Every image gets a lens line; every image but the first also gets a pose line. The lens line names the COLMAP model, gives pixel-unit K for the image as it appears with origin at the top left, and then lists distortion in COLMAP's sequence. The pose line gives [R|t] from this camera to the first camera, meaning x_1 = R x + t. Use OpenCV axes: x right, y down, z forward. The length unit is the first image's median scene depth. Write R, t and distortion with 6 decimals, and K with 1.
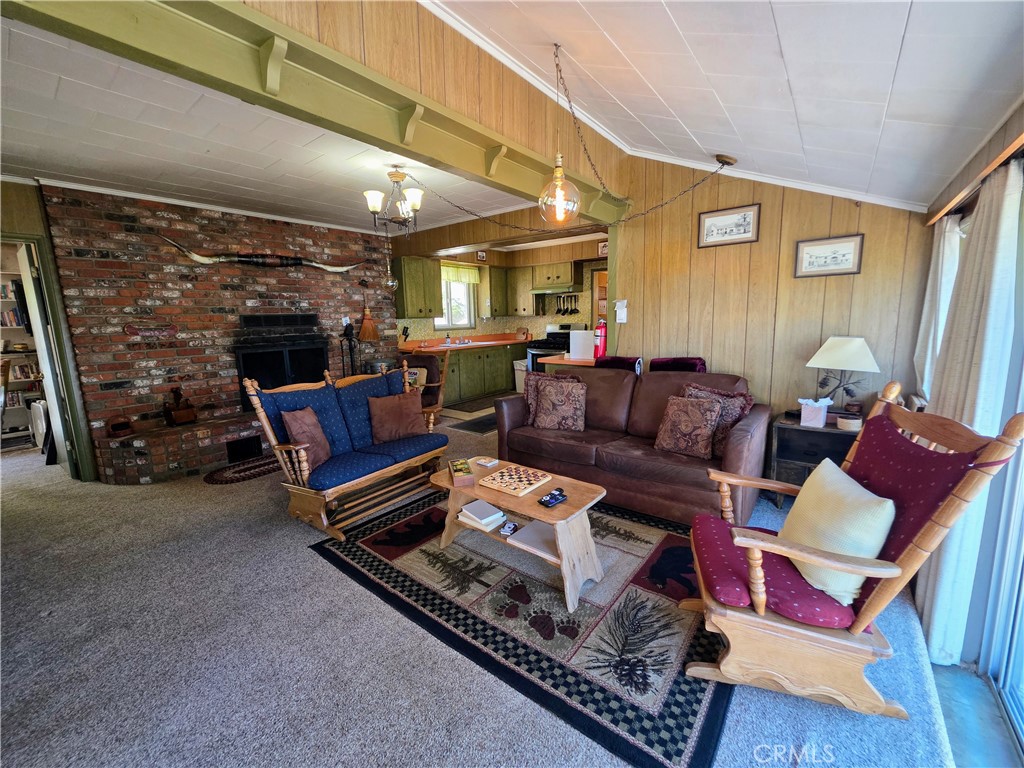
lens RADIAL K [[407.5, 0, 514.8], [0, 407.5, 380.8], [0, 0, 1]] dist [0.003728, -0.000195]
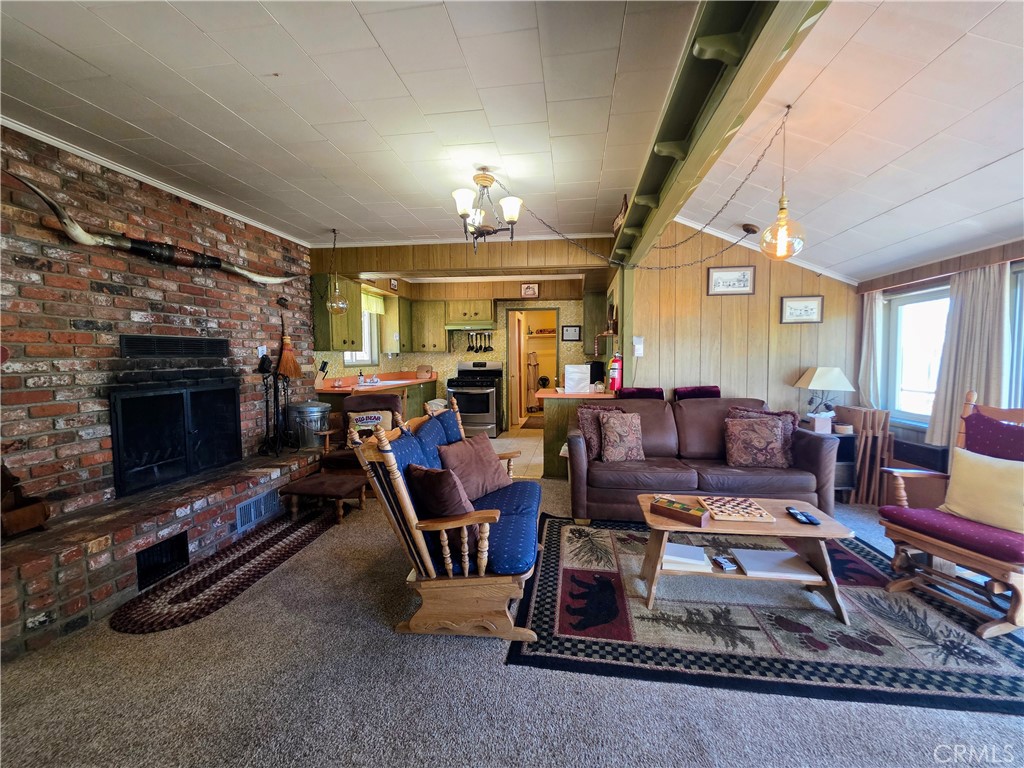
lens RADIAL K [[407.5, 0, 516.0], [0, 407.5, 380.7], [0, 0, 1]] dist [0.003728, -0.000195]
pose [[0.865778, -0.011083, 0.500305, -0.513209], [0.063467, 0.994114, -0.087808, -0.003959], [-0.496387, 0.107775, 0.861385, 0.214501]]
